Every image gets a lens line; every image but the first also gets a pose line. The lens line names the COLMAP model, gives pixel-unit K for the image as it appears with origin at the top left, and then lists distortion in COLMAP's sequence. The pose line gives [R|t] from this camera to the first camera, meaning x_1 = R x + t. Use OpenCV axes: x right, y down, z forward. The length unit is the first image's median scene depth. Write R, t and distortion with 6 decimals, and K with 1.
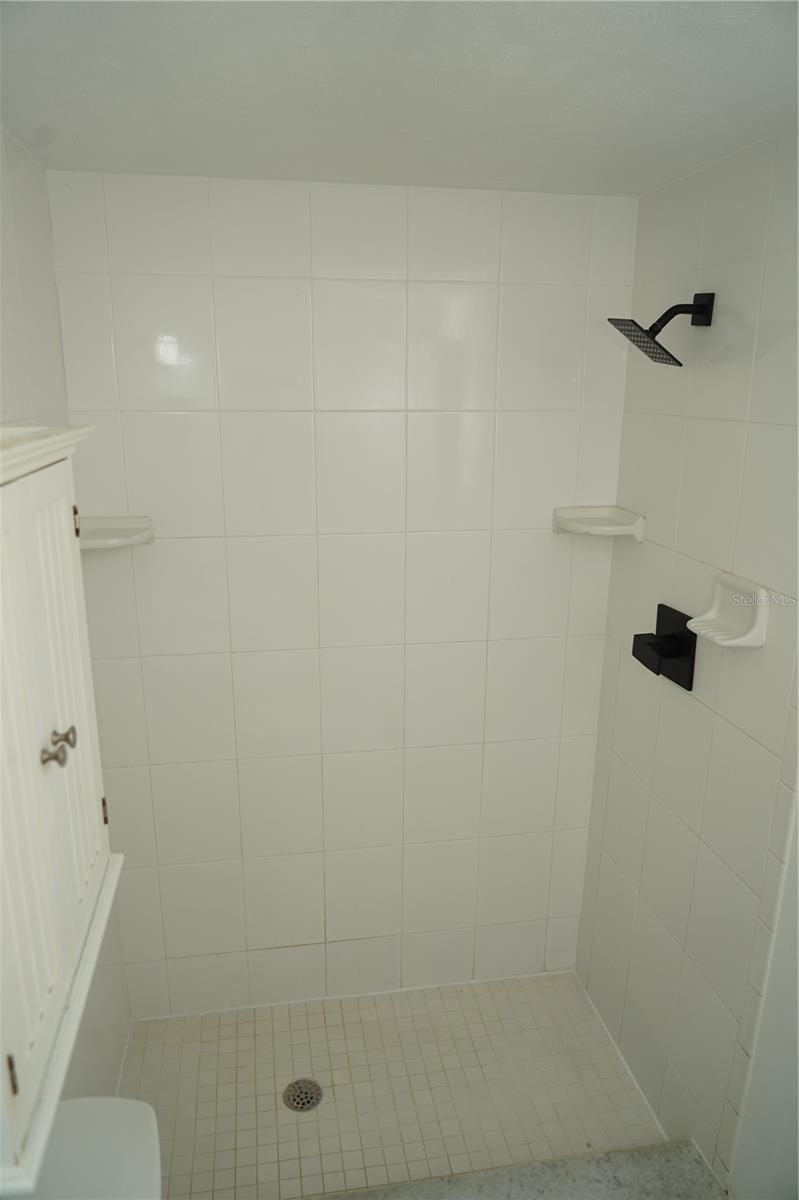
lens RADIAL K [[815.3, 0, 398.8], [0, 815.3, 599.1], [0, 0, 1]] dist [-0.035167, 0.012567]
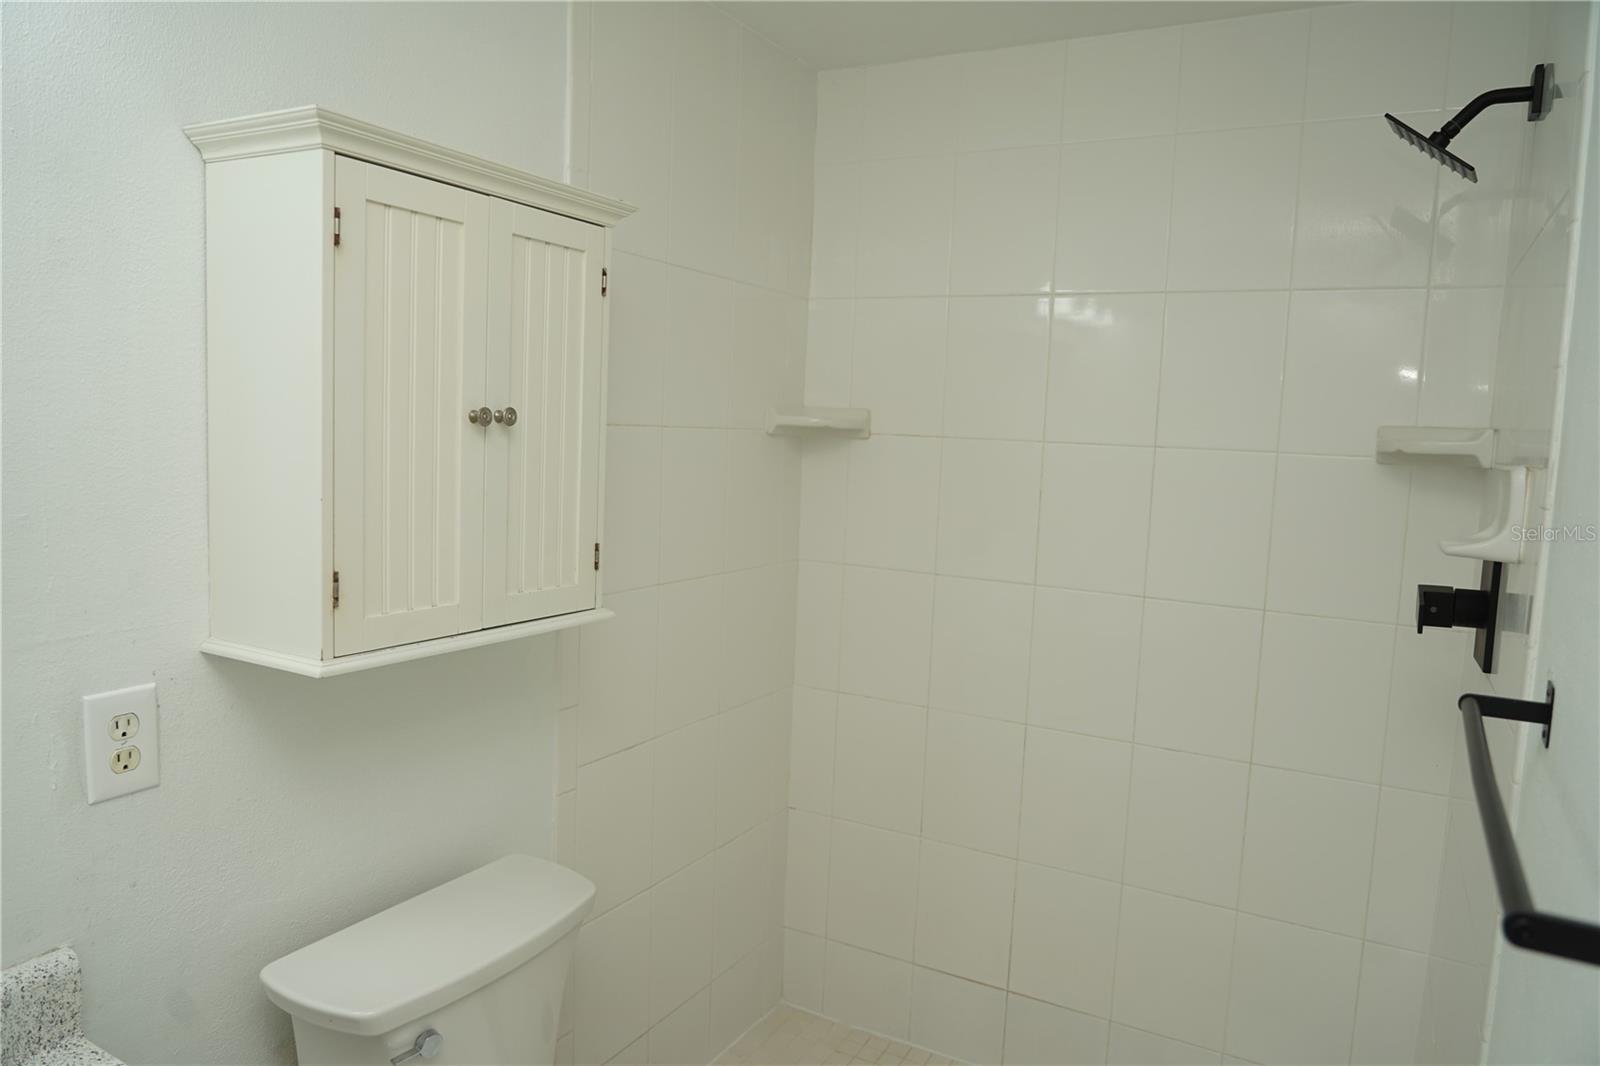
lens RADIAL K [[1087.1, 0, 797.0], [0, 1087.1, 532.9], [0, 0, 1]] dist [-0.035167, 0.012567]
pose [[0.776902, 0.088385, -0.623387, 0.483539], [-0.199178, 0.973751, -0.110168, 0.219004], [0.597286, 0.209755, 0.774114, 0.020156]]
